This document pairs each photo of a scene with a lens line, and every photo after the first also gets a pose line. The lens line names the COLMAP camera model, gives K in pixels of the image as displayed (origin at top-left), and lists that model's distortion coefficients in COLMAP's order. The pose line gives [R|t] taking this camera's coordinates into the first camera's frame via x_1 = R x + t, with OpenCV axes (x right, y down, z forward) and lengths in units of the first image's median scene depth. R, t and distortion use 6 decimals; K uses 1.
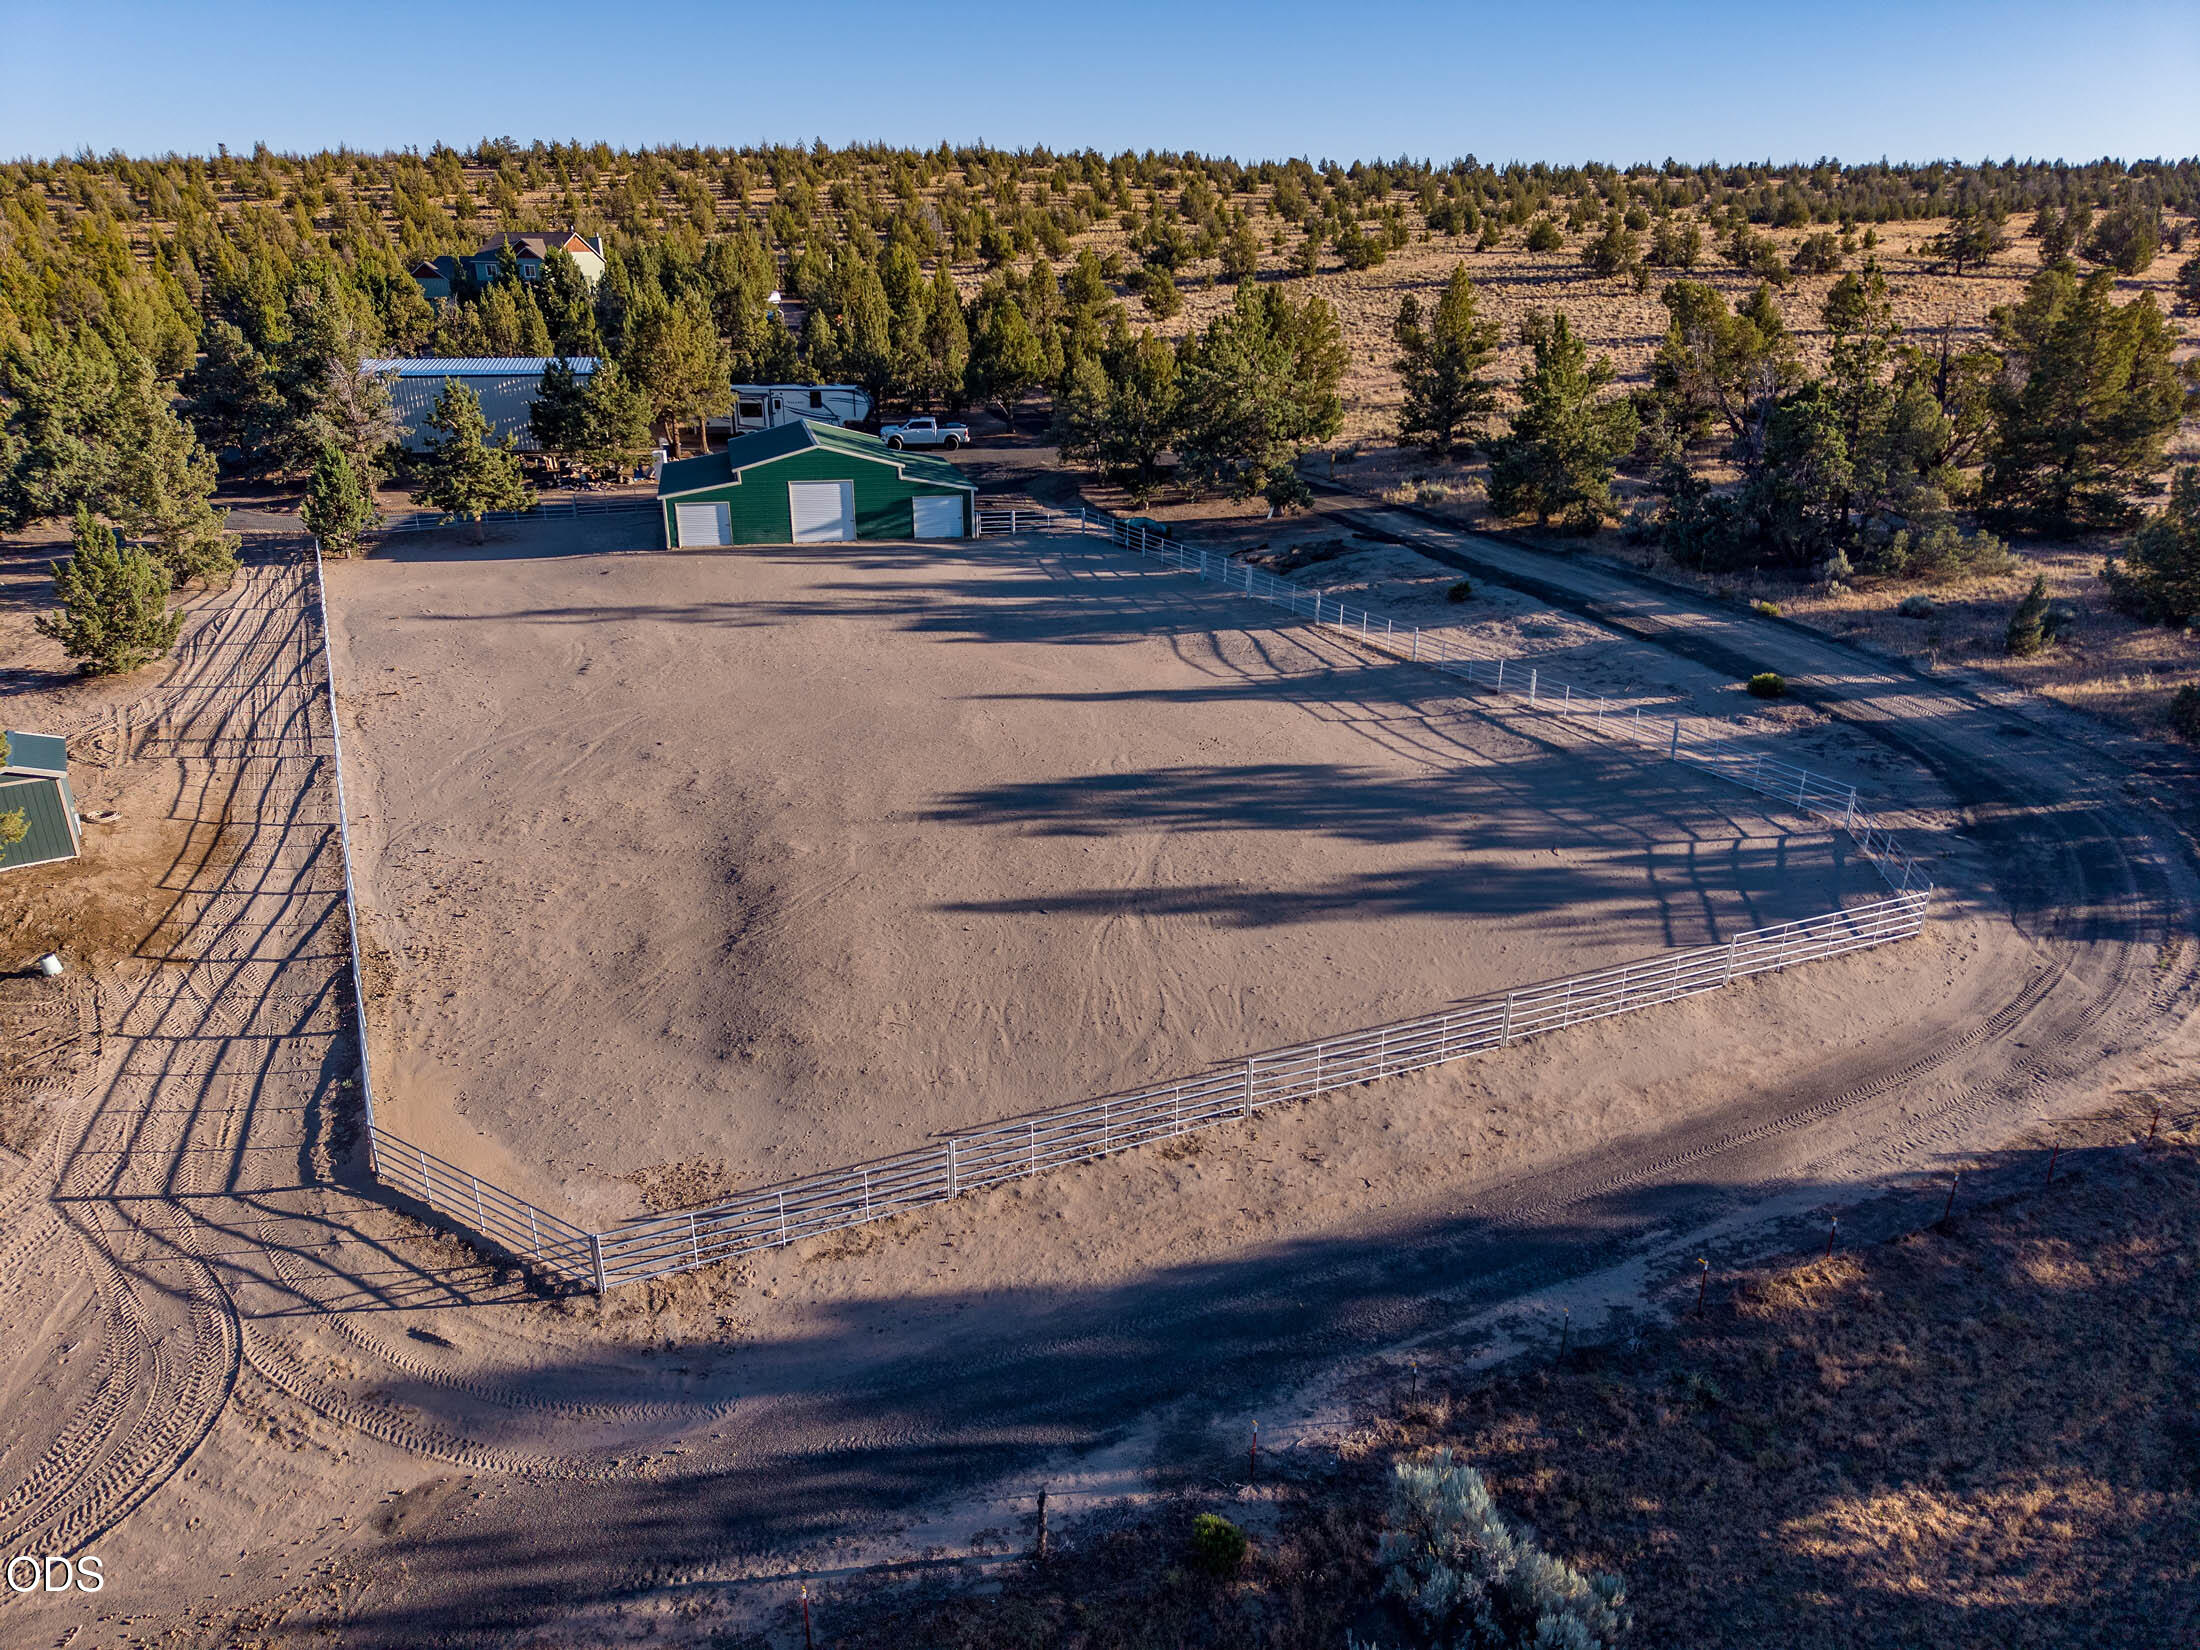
lens RADIAL K [[1480.1, 0, 1099.5], [0, 1480.1, 824.7], [0, 0, 1]] dist [0.020270, -0.016928]
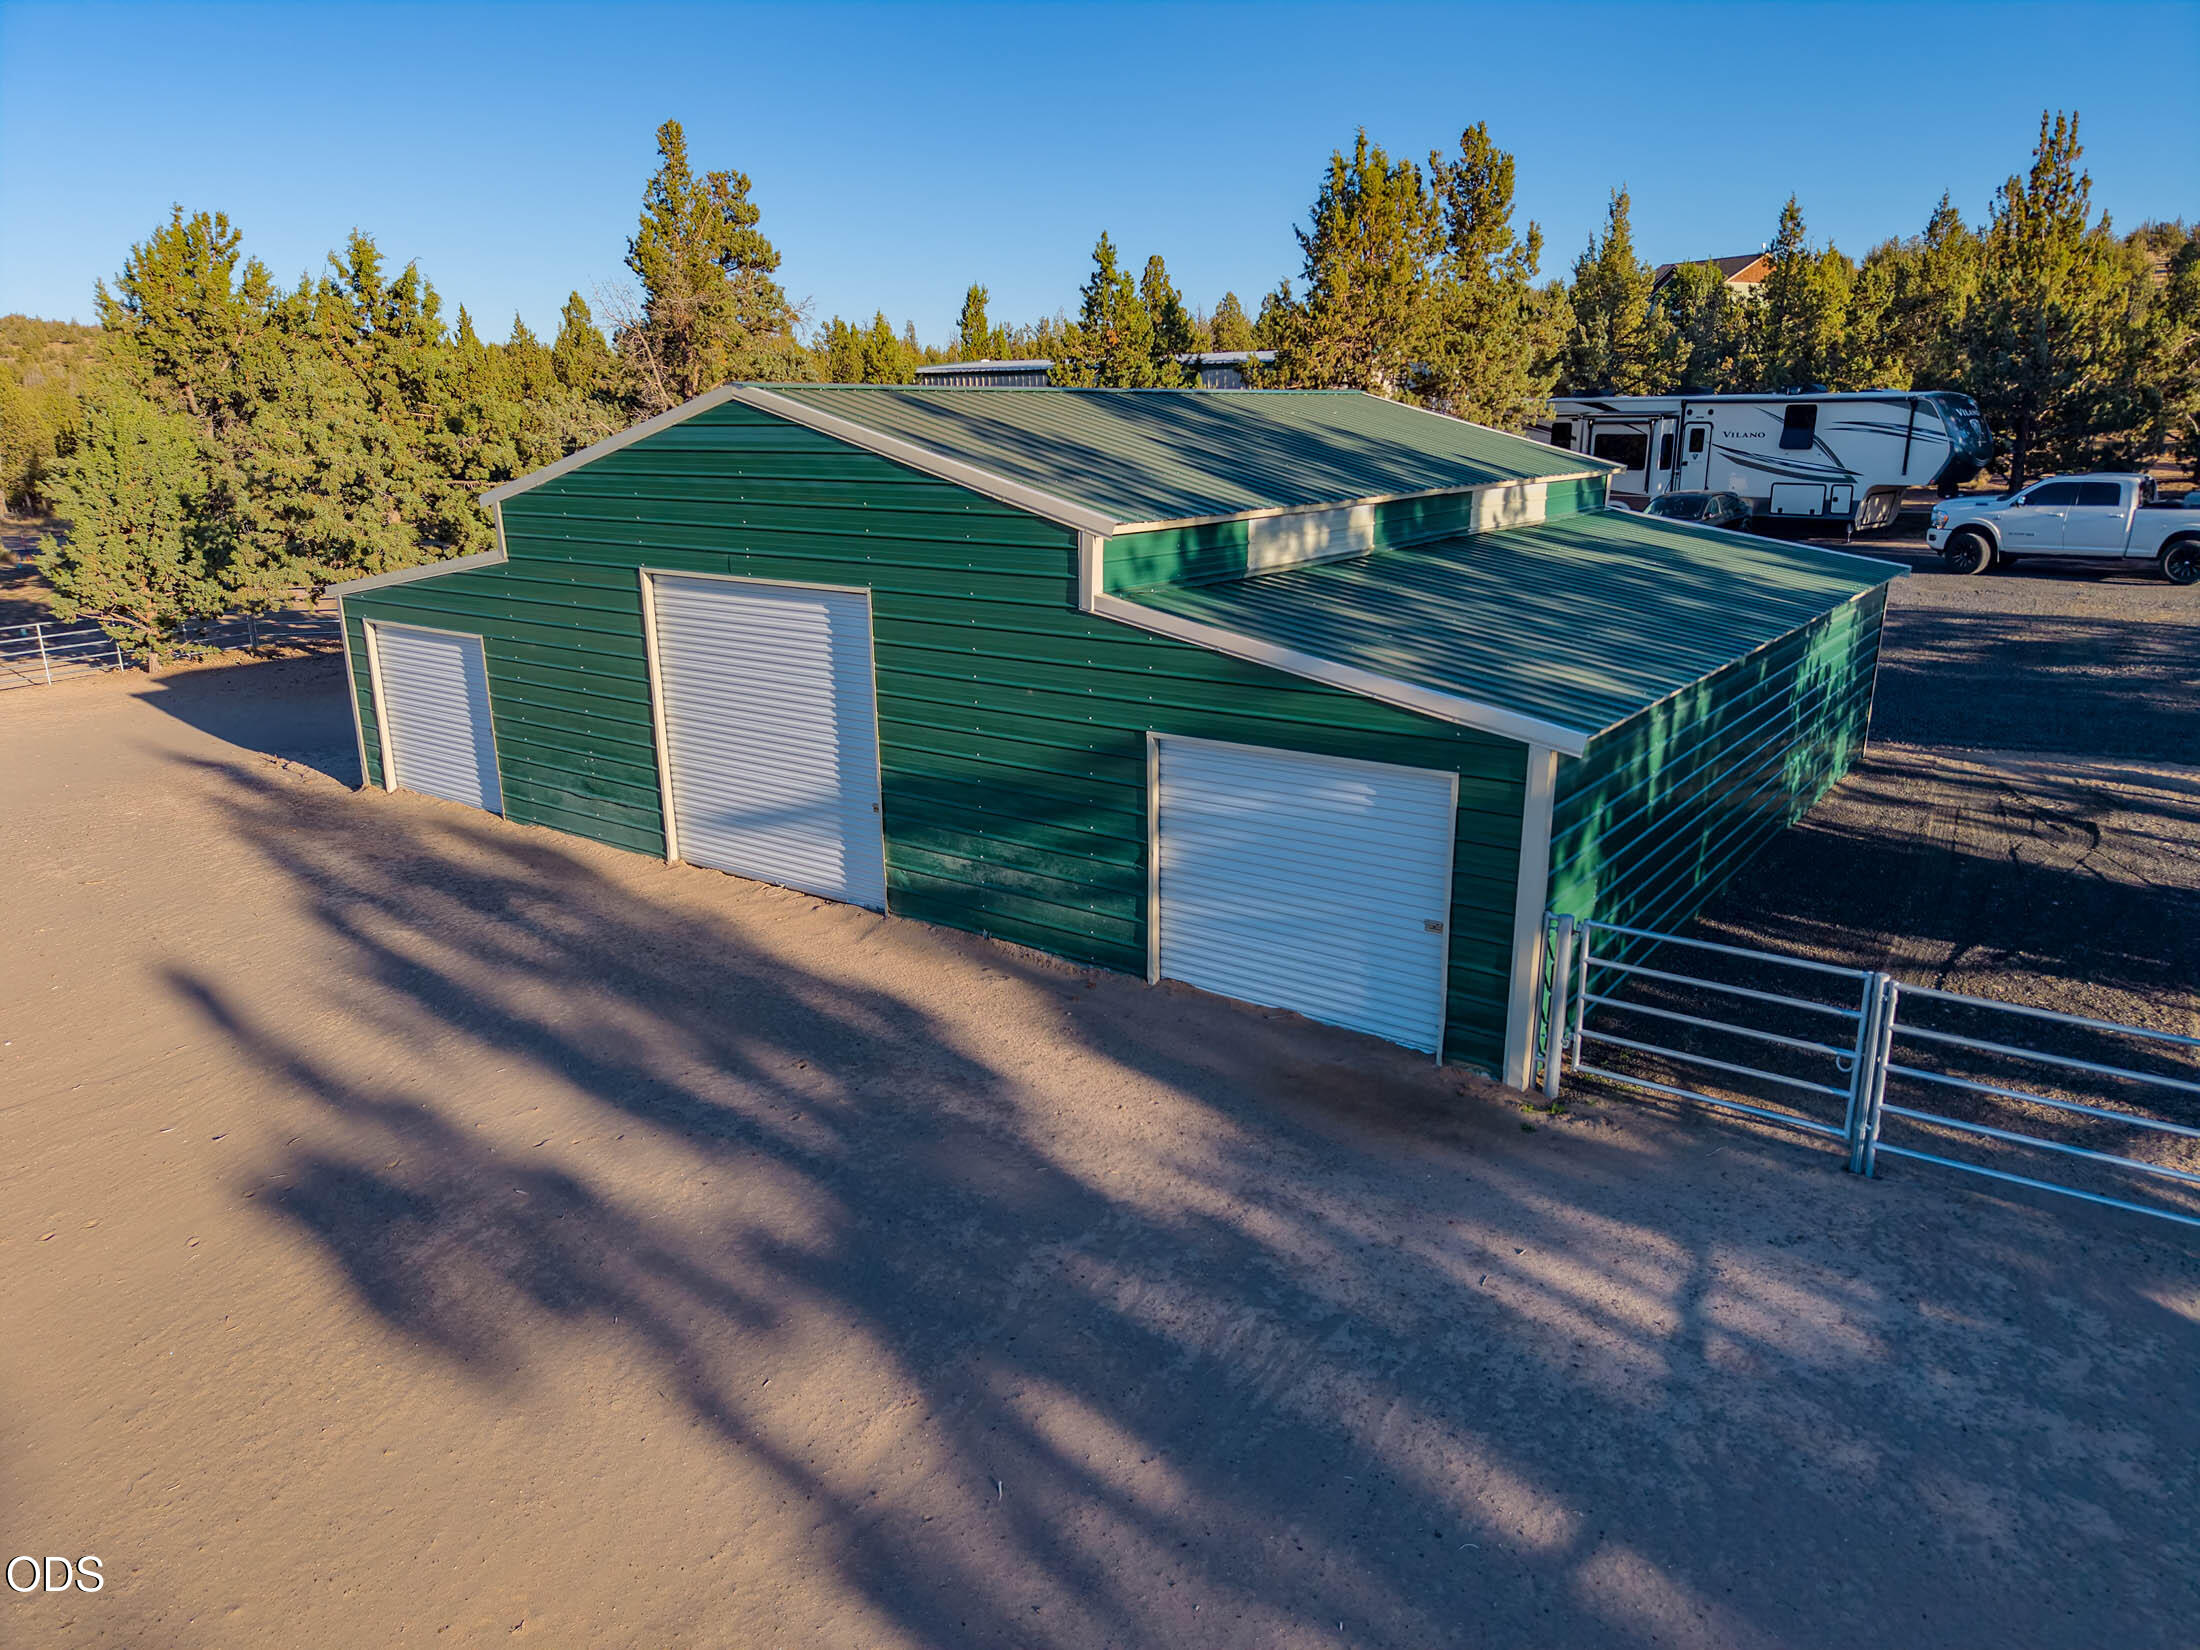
lens RADIAL K [[1480.1, 0, 1100.7], [0, 1480.1, 826.1], [0, 0, 1]] dist [0.020270, -0.016928]
pose [[0.632062, 0.195949, -0.749735, -0.010342], [-0.266787, 0.963381, 0.026873, -0.213742], [0.727546, 0.183034, 0.661193, 0.890497]]
